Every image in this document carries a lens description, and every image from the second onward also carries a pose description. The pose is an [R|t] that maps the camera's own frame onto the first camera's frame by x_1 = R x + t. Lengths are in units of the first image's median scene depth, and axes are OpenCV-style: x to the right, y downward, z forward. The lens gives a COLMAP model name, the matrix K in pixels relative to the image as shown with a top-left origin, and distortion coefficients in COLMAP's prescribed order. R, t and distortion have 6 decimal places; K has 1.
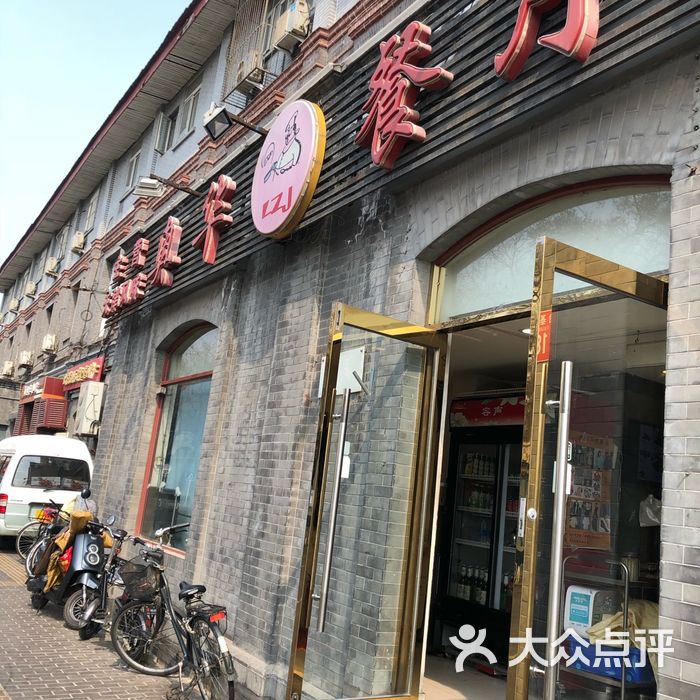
lens RADIAL K [[765.5, 0, 350.0], [0, 765.5, 350.0], [0, 0, 1]] dist [0.188080, -0.632035]
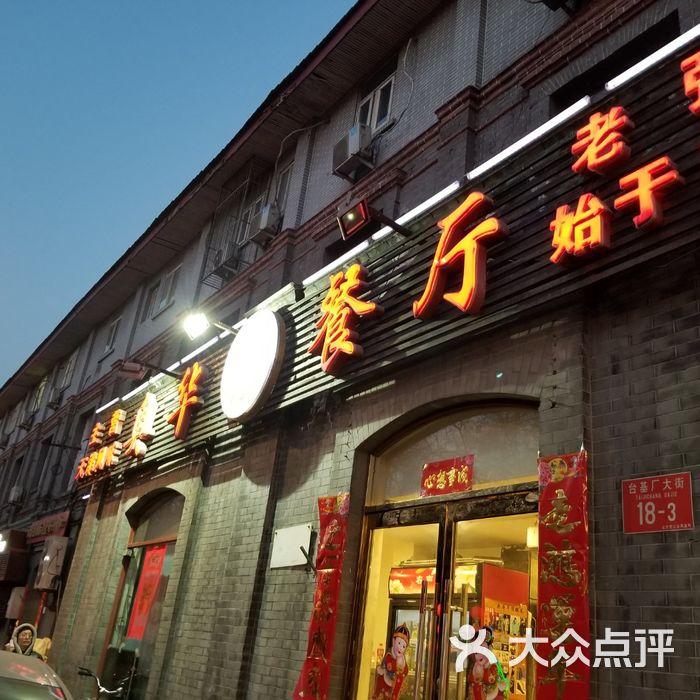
lens RADIAL K [[723.3, 0, 350.0], [0, 723.3, 350.0], [0, 0, 1]] dist [0.069018, -0.157519]
pose [[0.998471, 0.023884, 0.049855, 0.012243], [-0.012991, 0.977970, -0.208341, -0.025465], [-0.053733, 0.207375, 0.976785, -0.102796]]
